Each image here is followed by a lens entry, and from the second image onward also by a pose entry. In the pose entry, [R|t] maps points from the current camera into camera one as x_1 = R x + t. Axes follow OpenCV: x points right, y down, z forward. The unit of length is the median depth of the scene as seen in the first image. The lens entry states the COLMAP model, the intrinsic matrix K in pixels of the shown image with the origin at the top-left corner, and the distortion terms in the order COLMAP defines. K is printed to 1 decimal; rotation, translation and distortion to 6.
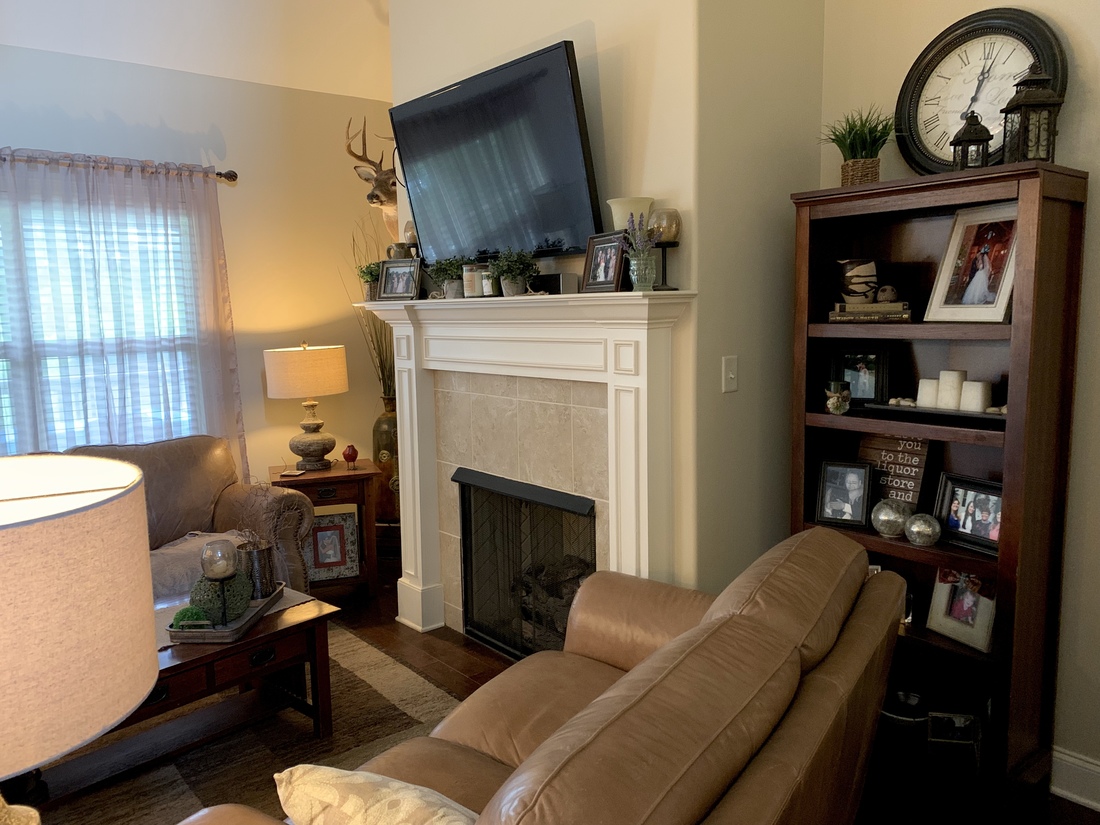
lens RADIAL K [[840.6, 0, 551.3], [0, 840.6, 414.1], [0, 0, 1]] dist [0.002166, 0.000464]
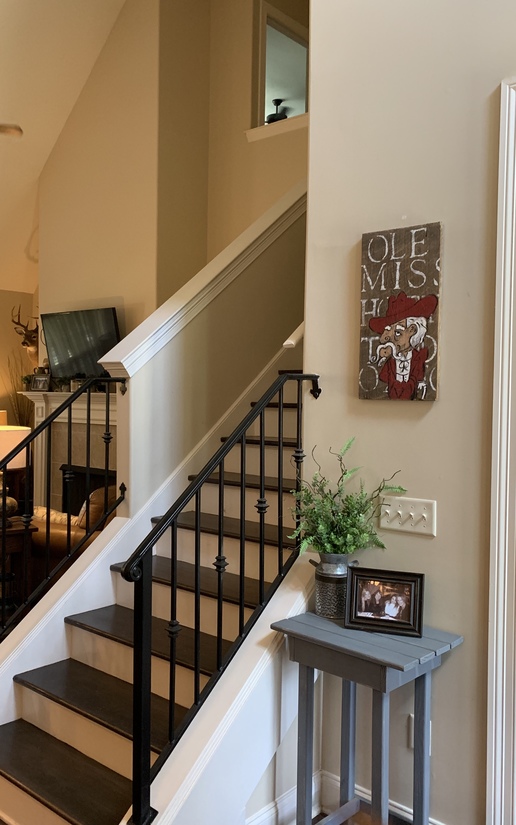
lens RADIAL K [[705.1, 0, 258.5], [0, 705.1, 412.1], [0, 0, 1]] dist [0.009343, 0.001548]
pose [[0.978891, 0.031168, 0.201995, 0.019417], [-0.010191, 0.994518, -0.104064, 0.116097], [-0.204131, 0.099809, 0.973842, -0.999268]]
